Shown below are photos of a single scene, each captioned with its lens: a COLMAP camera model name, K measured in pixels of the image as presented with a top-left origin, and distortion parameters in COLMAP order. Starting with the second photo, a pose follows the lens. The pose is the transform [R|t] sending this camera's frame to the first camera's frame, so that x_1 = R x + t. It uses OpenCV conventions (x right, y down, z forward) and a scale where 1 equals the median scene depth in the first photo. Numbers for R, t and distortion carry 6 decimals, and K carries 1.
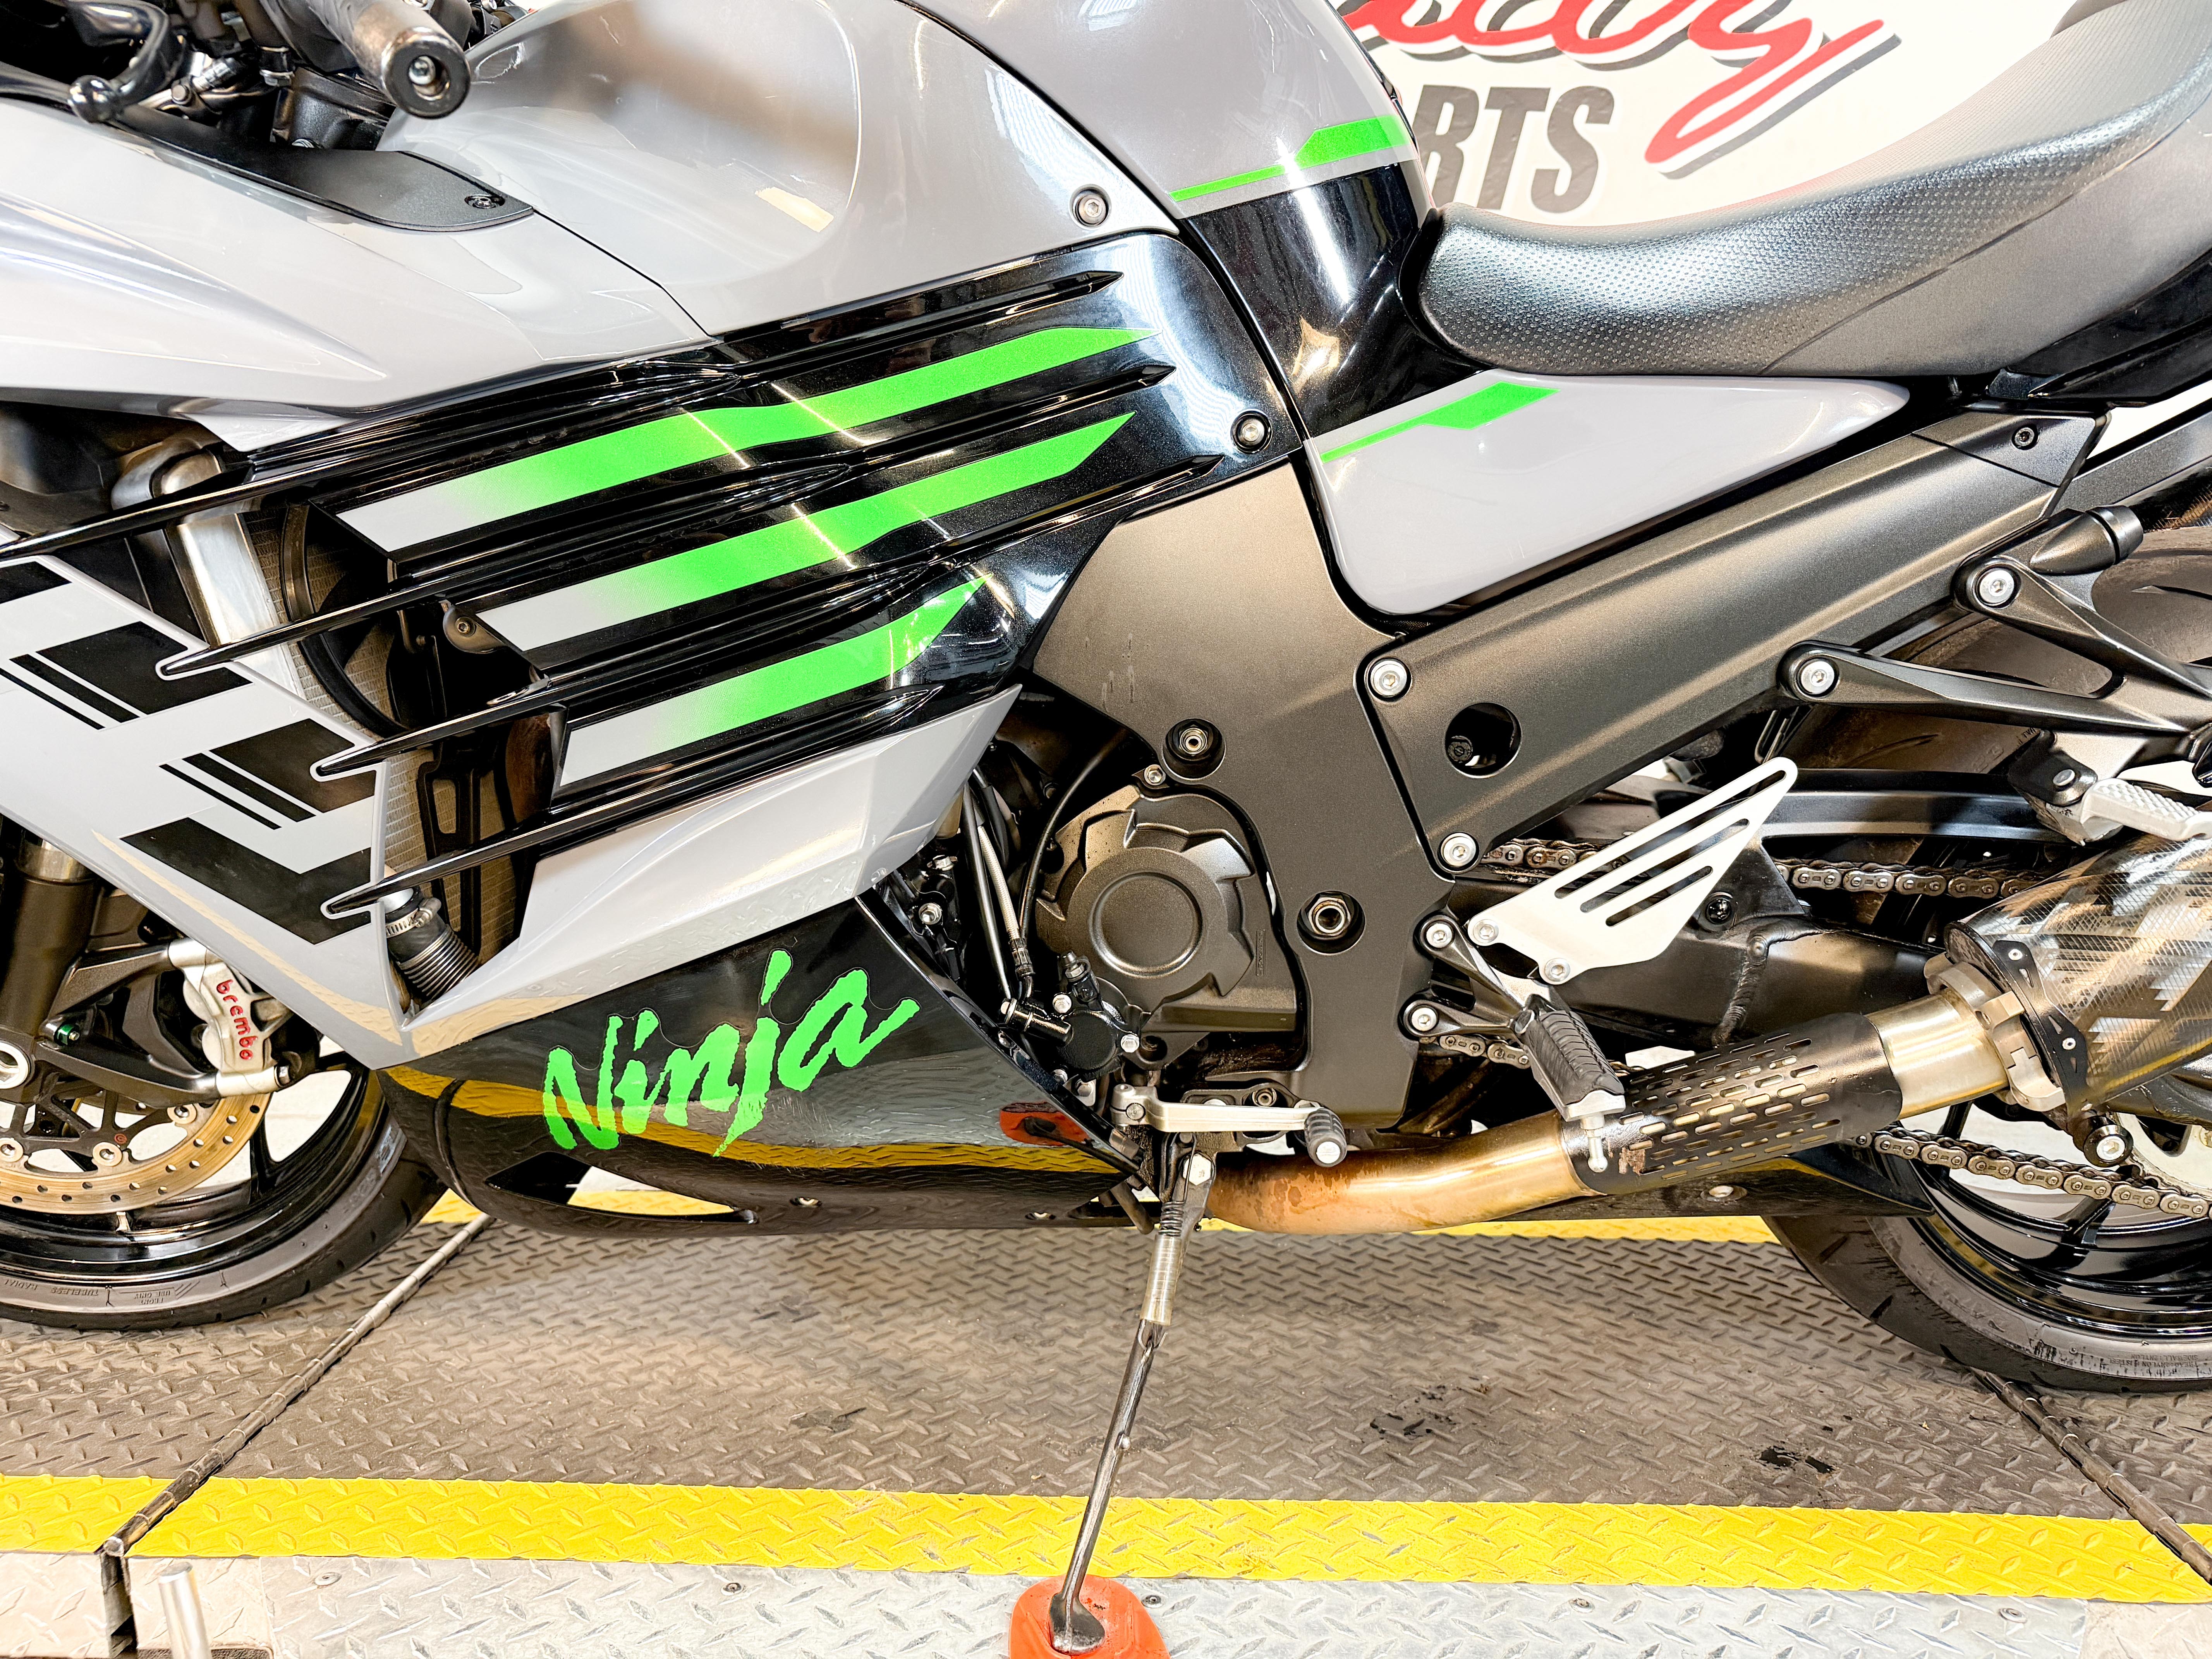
lens RADIAL K [[1553.4, 0, 1075.0], [0, 1553.4, 828.0], [0, 0, 1]] dist [-0.033357, 0.000869]
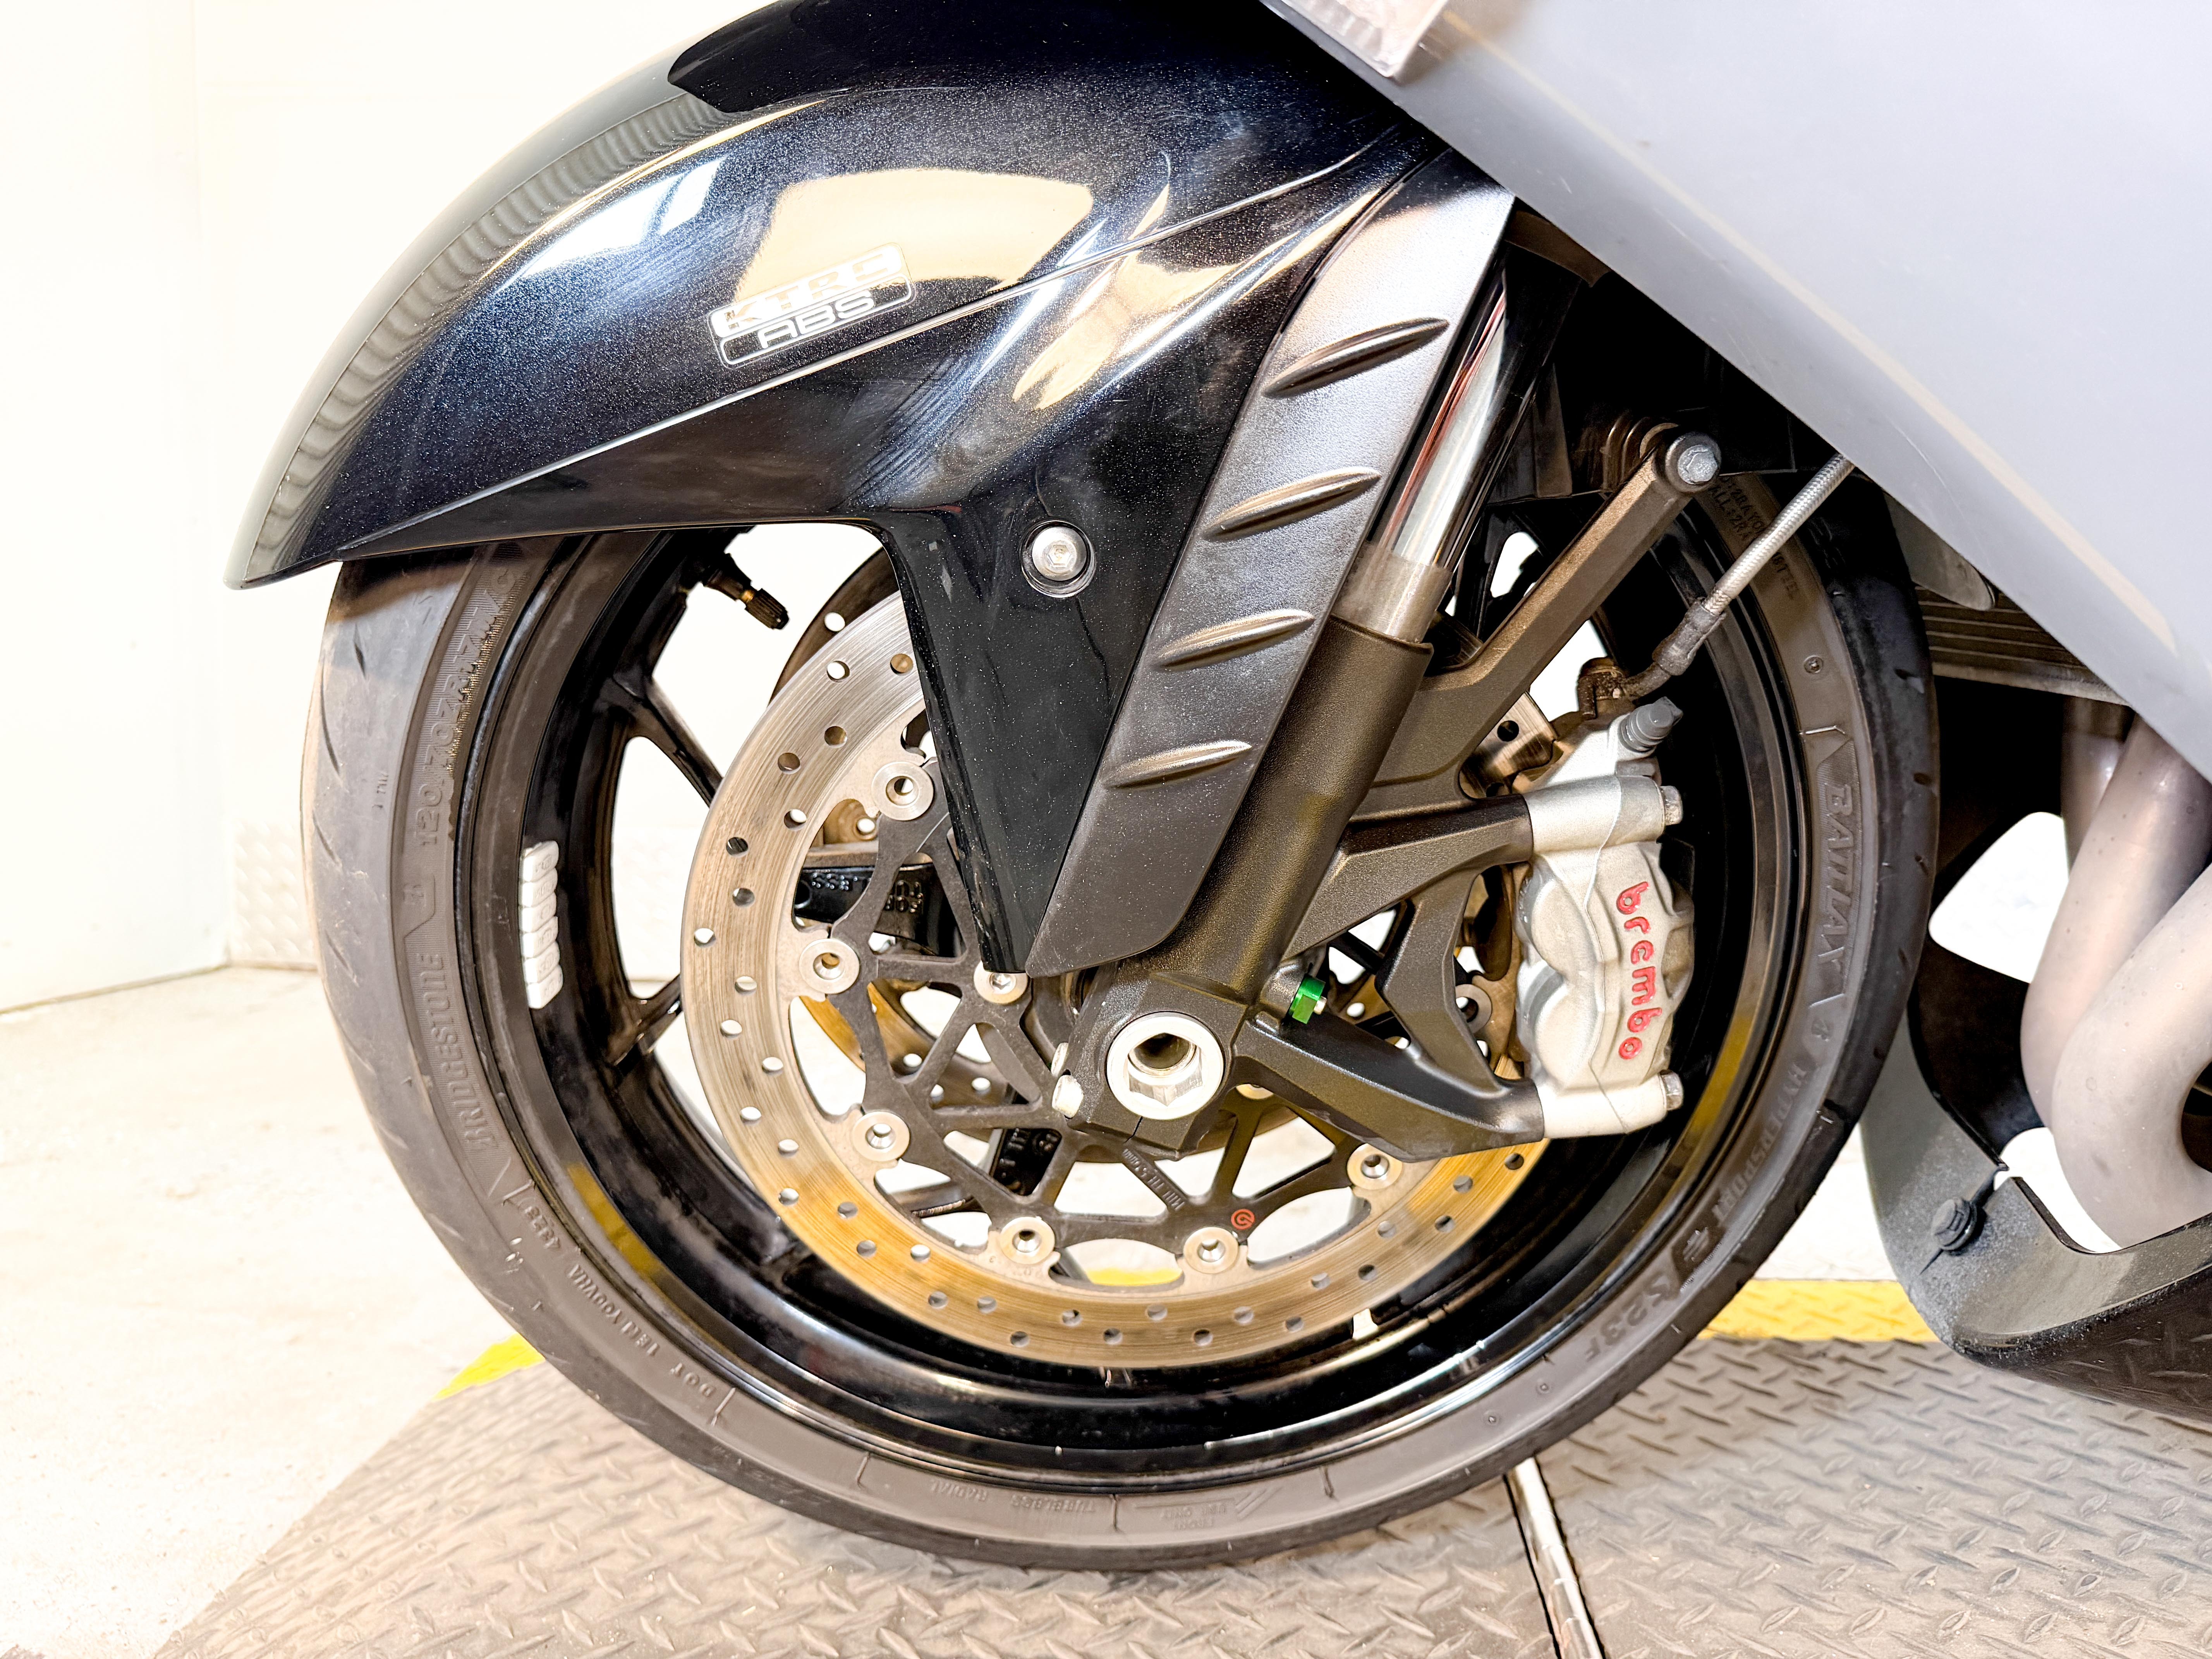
lens RADIAL K [[1555.0, 0, 1107.7], [0, 1555.0, 825.8], [0, 0, 1]] dist [0.002917, 0.001098]
pose [[0.998066, -0.002263, -0.062126, -0.739796], [0.001653, 0.999950, -0.009856, 0.093734], [0.062145, 0.009735, 0.998020, 0.572648]]
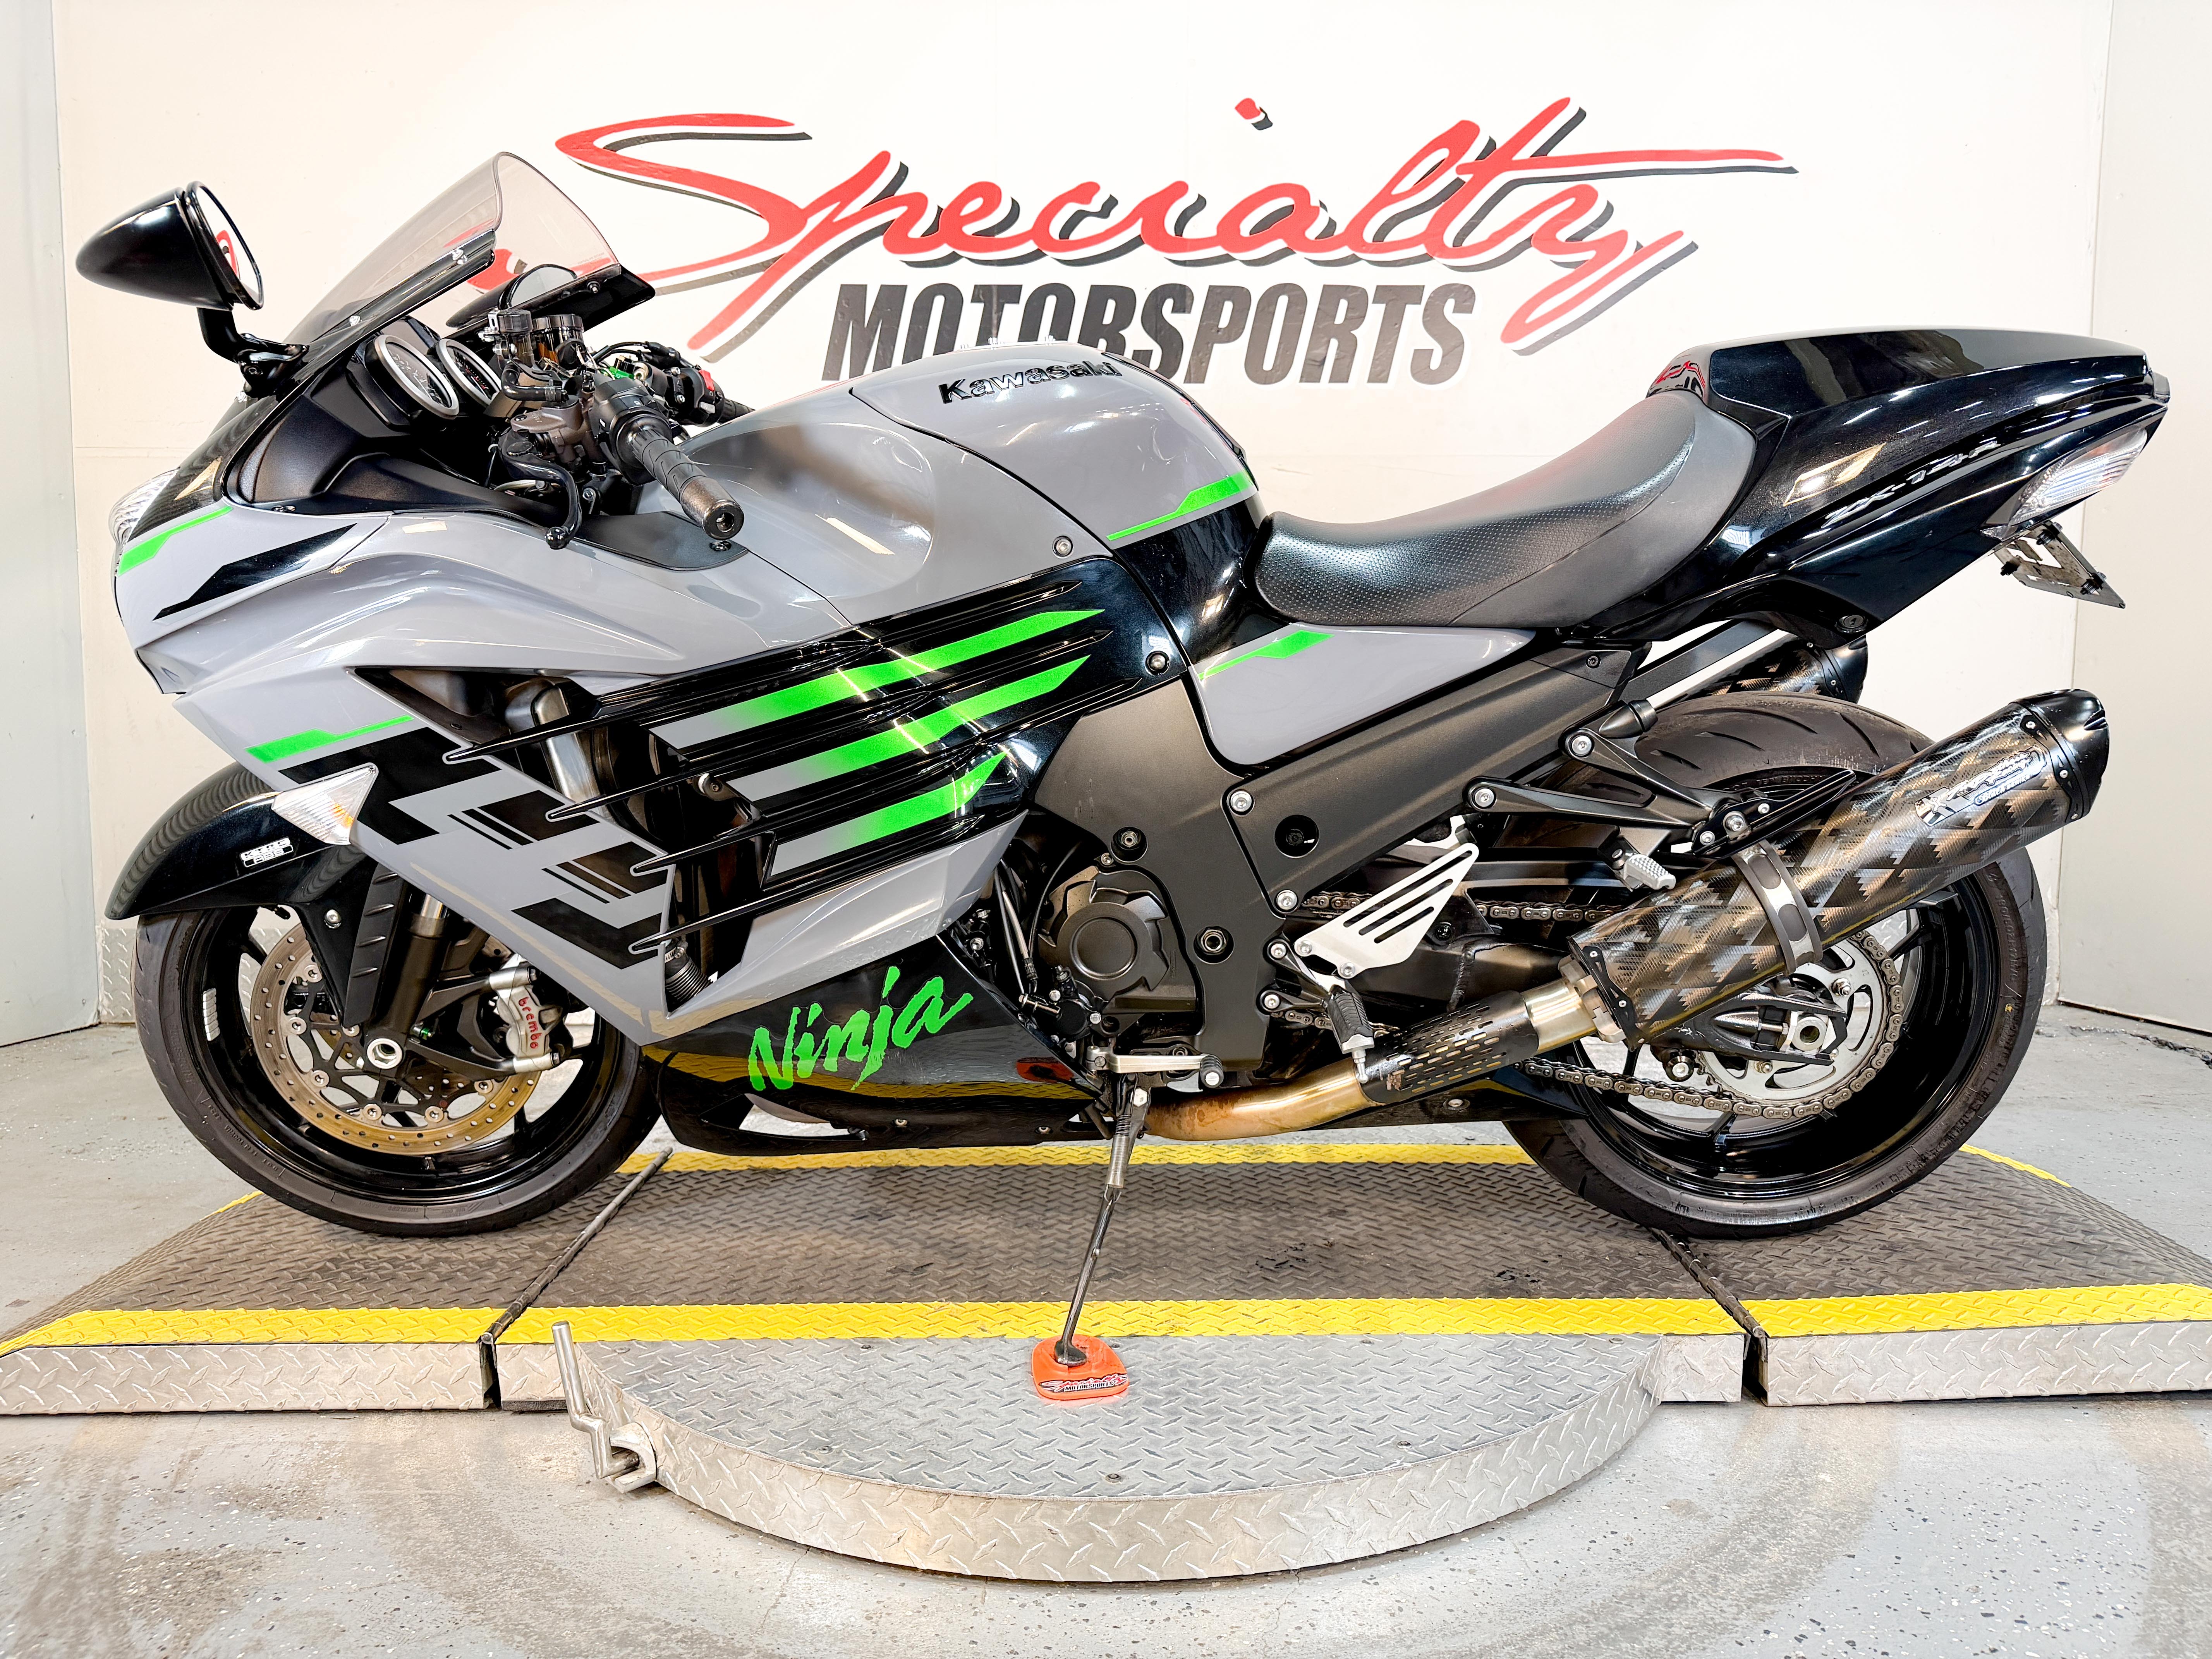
lens RADIAL K [[1538.9, 0, 1101.1], [0, 1538.9, 856.9], [0, 0, 1]] dist [-0.019283, 0.003703]
pose [[0.999374, -0.019678, 0.029396, -0.004230], [0.019929, 0.999767, -0.008279, -0.022680], [-0.029226, 0.008860, 0.999534, -0.664951]]
